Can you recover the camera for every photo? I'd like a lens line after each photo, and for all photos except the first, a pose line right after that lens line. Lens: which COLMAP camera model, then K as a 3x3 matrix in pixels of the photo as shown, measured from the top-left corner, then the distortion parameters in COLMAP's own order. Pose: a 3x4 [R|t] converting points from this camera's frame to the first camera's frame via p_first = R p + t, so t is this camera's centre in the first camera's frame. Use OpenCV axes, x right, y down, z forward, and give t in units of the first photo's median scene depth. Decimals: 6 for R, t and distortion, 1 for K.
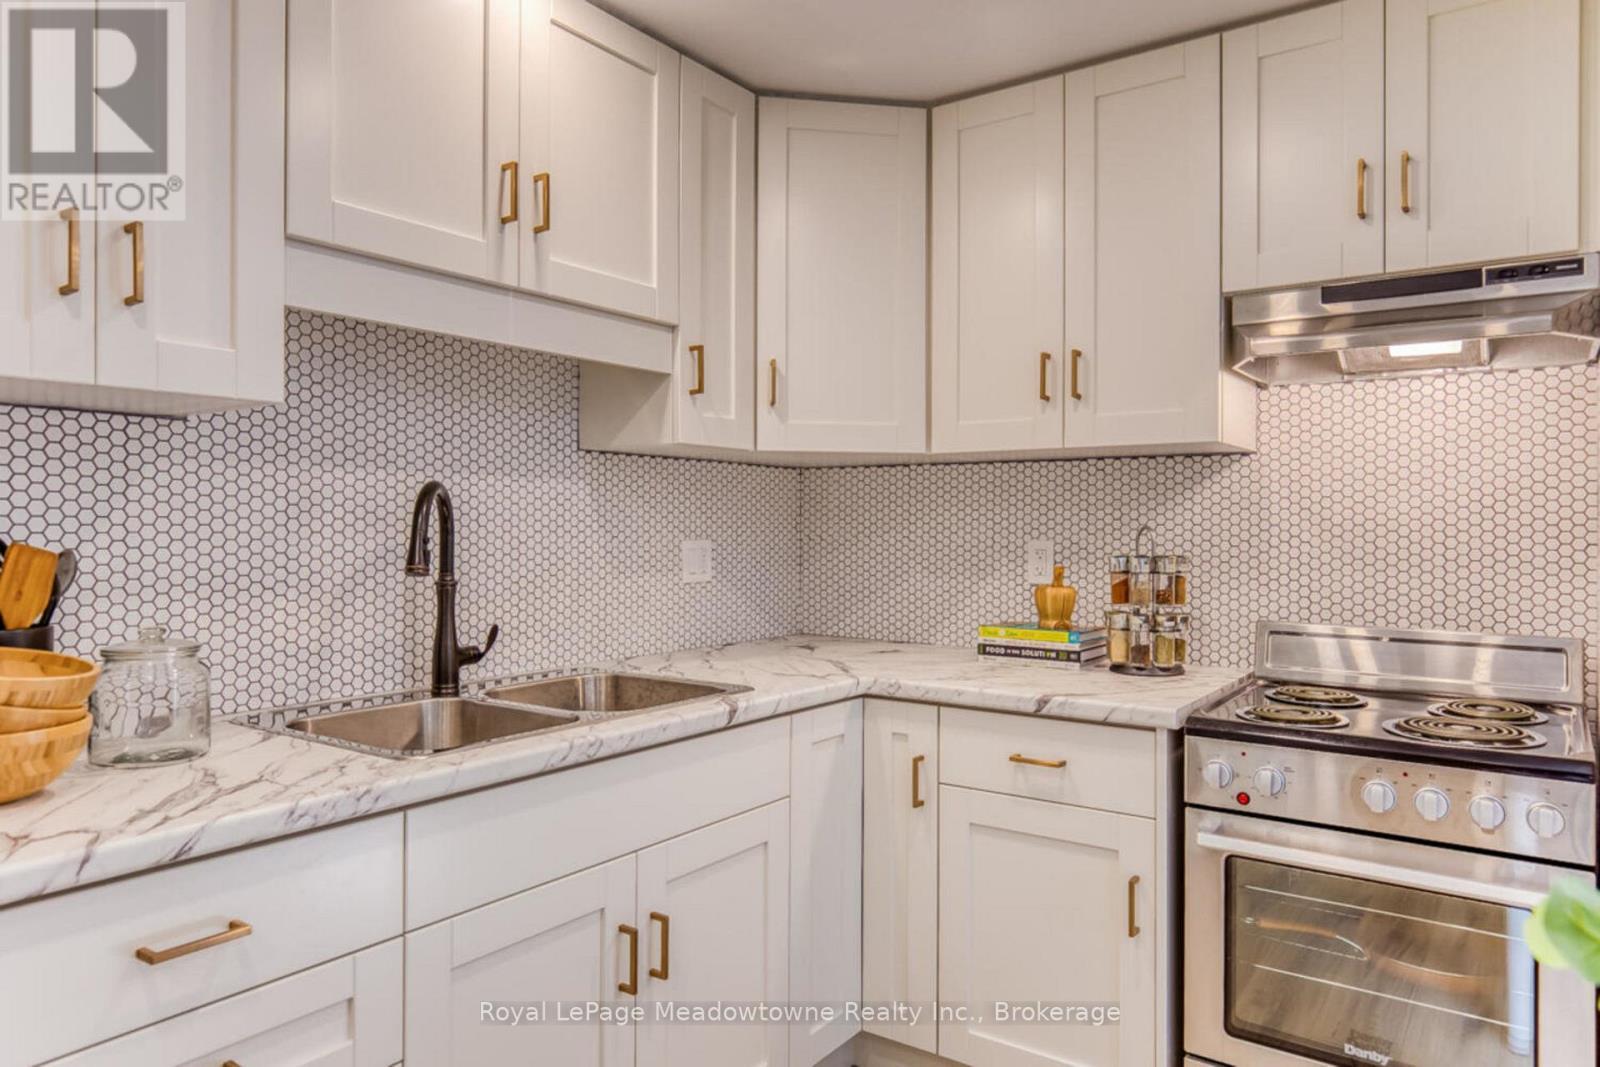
lens RADIAL K [[1039.0, 0, 815.4], [0, 1039.0, 516.4], [0, 0, 1]] dist [0.002044, -0.000784]
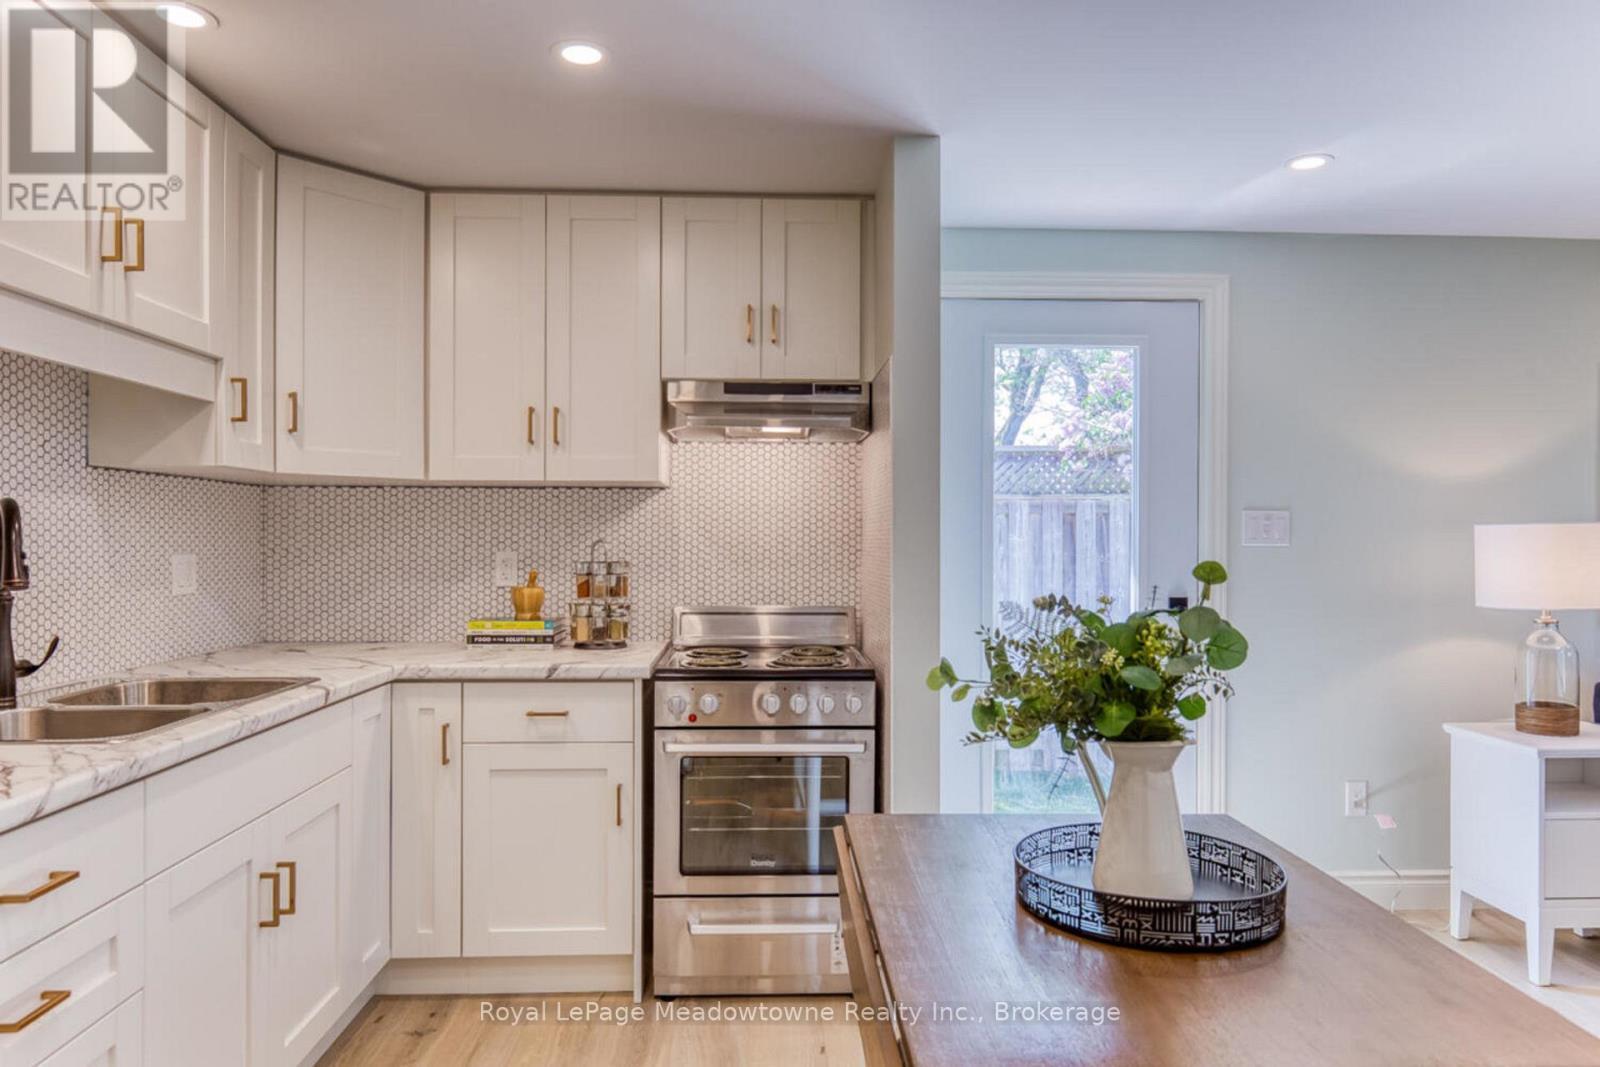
lens RADIAL K [[1039.0, 0, 798.7], [0, 1039.0, 536.5], [0, 0, 1]] dist [0.002044, -0.000784]
pose [[0.793291, 0.000222, 0.608843, -0.346859], [-0.004607, 0.999973, 0.005638, -0.004742], [-0.608826, -0.007278, 0.793271, -0.268569]]
